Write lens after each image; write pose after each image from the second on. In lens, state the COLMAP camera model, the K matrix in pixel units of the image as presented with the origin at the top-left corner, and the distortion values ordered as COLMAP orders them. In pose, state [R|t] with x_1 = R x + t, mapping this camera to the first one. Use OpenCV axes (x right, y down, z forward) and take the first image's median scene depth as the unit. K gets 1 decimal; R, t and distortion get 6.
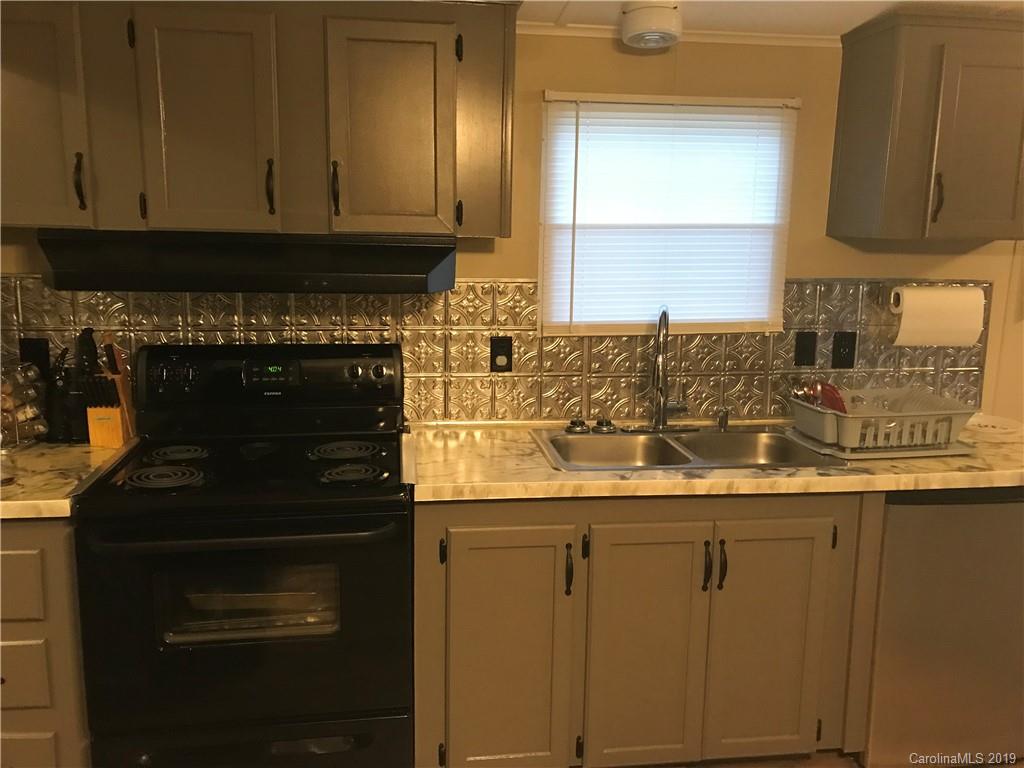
lens RADIAL K [[878.6, 0, 514.9], [0, 878.6, 374.3], [0, 0, 1]] dist [0.002508, -0.012431]
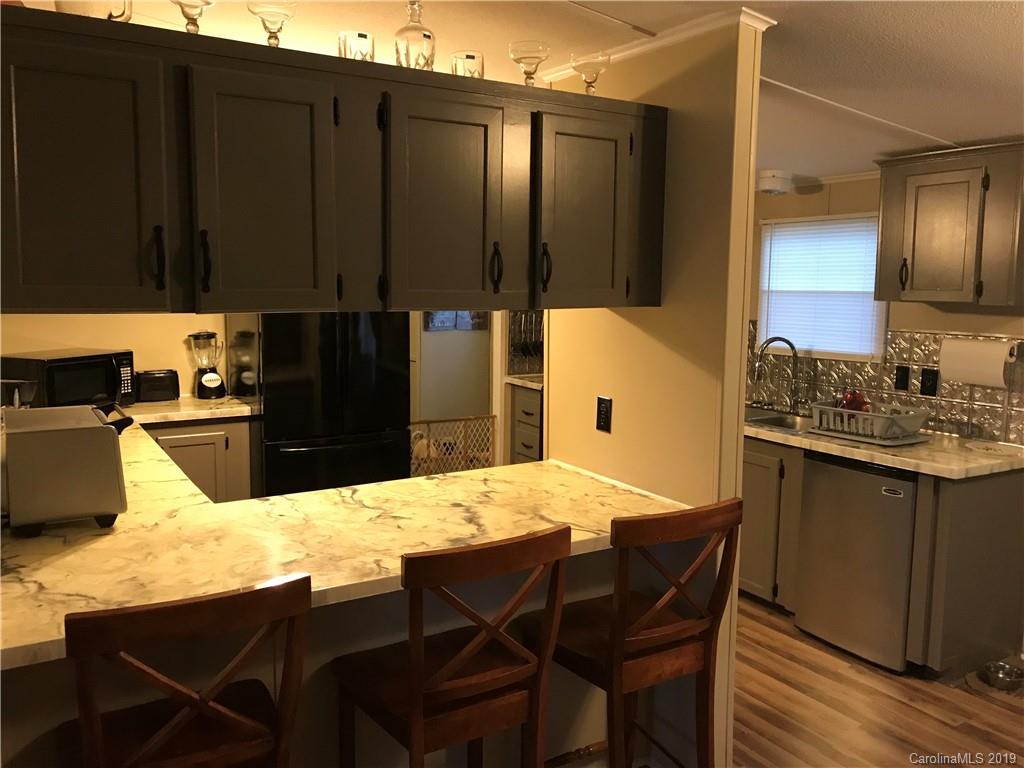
lens RADIAL K [[878.6, 0, 511.9], [0, 878.6, 385.1], [0, 0, 1]] dist [0.002508, -0.012431]
pose [[0.412056, 0.090652, -0.906638, 1.355908], [-0.219189, 0.975680, -0.002063, 0.123027], [0.884401, 0.199575, 0.421905, -0.160215]]
